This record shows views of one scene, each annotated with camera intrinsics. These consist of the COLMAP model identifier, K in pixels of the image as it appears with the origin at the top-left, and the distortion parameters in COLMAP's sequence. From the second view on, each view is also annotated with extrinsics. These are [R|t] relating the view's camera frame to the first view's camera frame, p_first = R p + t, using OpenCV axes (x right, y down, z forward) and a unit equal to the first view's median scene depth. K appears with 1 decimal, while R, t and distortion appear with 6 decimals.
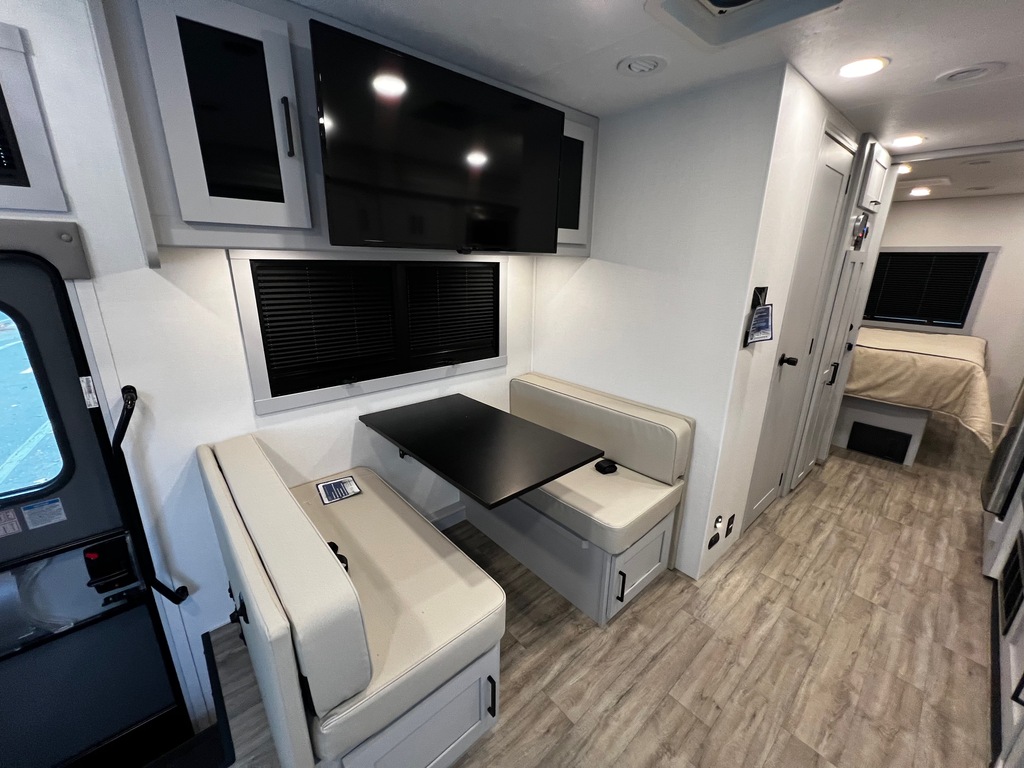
lens RADIAL K [[410.8, 0, 513.9], [0, 410.8, 381.7], [0, 0, 1]] dist [0.000248, -0.000219]
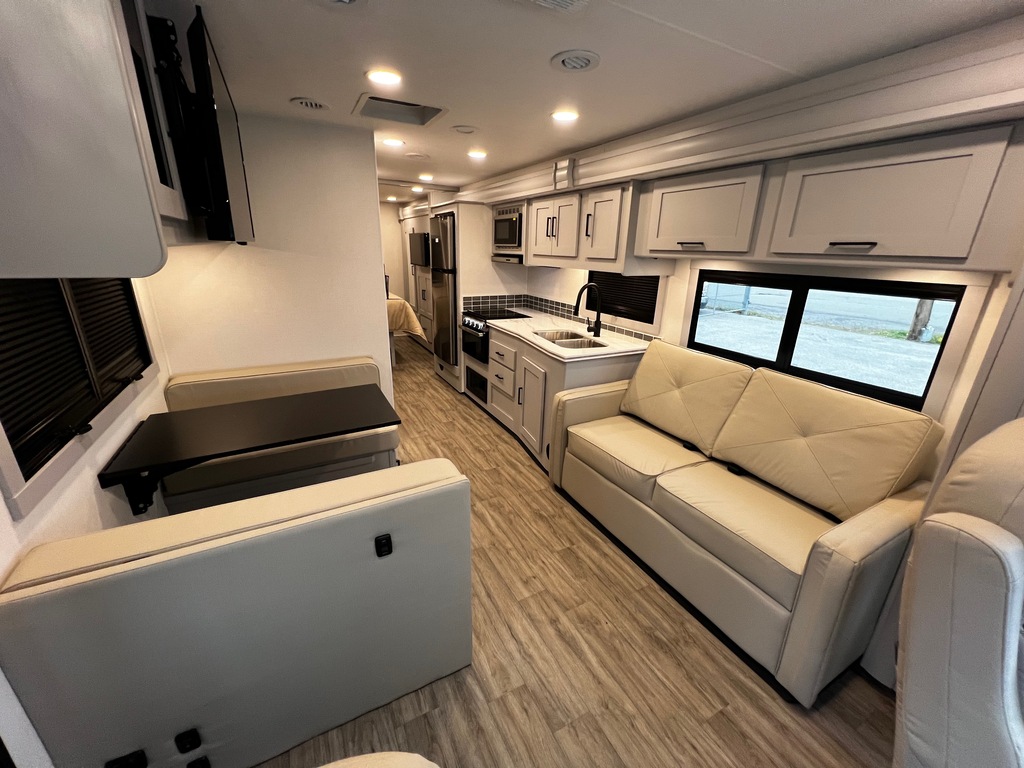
lens RADIAL K [[410.8, 0, 513.9], [0, 410.8, 381.7], [0, 0, 1]] dist [0.000248, -0.000219]
pose [[0.236656, -0.317992, 0.918082, -0.629674], [0.258838, 0.931410, 0.255887, -0.052705], [-0.936481, 0.177077, 0.302732, 0.063023]]
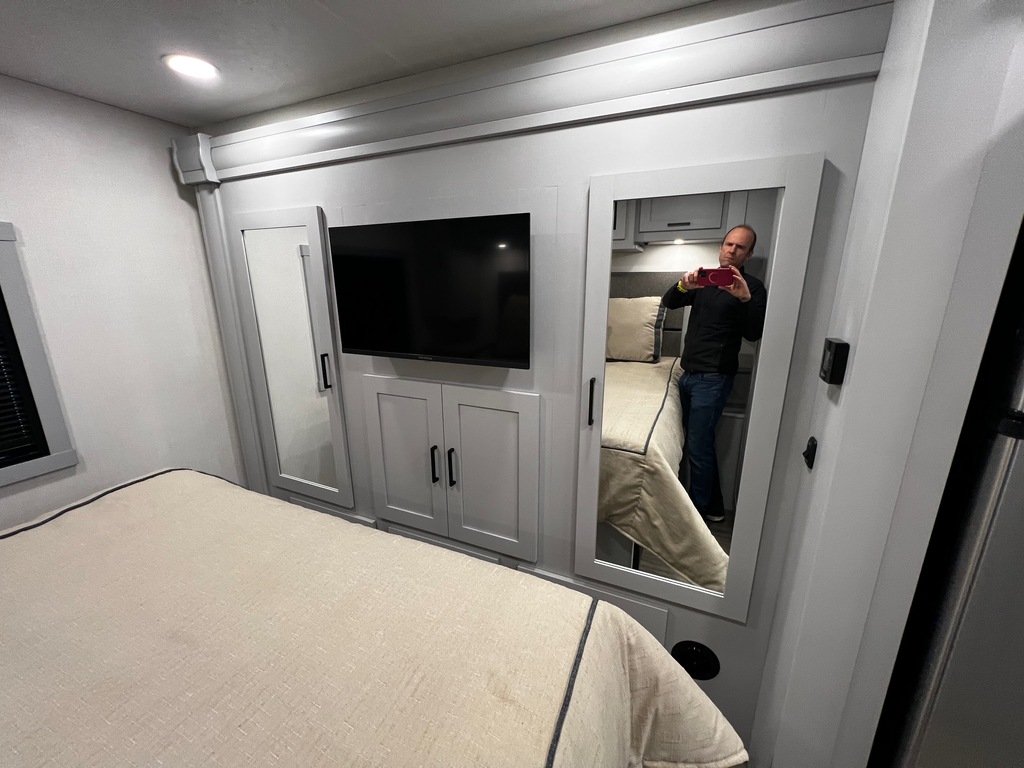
lens RADIAL K [[410.8, 0, 513.9], [0, 410.8, 381.7], [0, 0, 1]] dist [0.000248, -0.000219]
pose [[-0.411332, -0.235685, 0.880488, 1.066913], [0.260180, 0.895442, 0.361234, -0.350987], [-0.873563, 0.377672, -0.307004, 1.239047]]
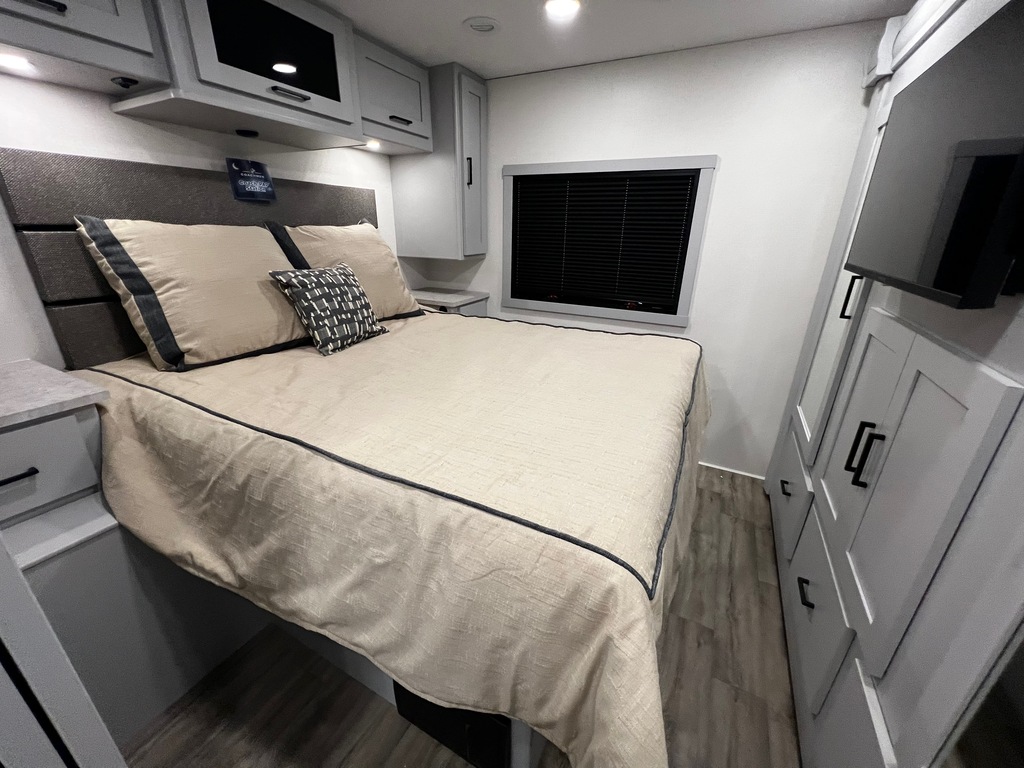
lens RADIAL K [[410.8, 0, 513.9], [0, 410.8, 381.7], [0, 0, 1]] dist [0.000248, -0.000219]
pose [[0.928779, -0.131433, 0.346546, 1.153626], [0.104948, 0.990006, 0.094204, -0.195279], [-0.355464, -0.051125, 0.933291, 0.937780]]
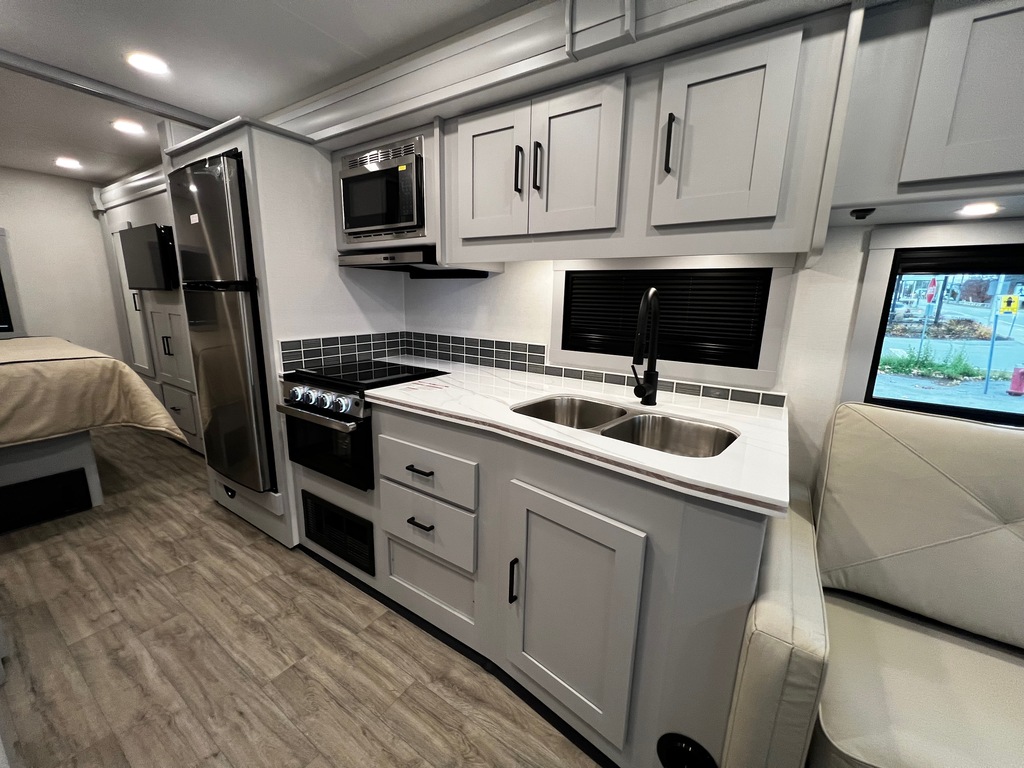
lens RADIAL K [[410.8, 0, 513.9], [0, 410.8, 381.7], [0, 0, 1]] dist [0.000248, -0.000219]
pose [[-0.252797, -0.225224, 0.940940, 0.142090], [0.251761, 0.923713, 0.288739, -0.041797], [-0.934190, 0.309884, -0.176810, 0.461794]]
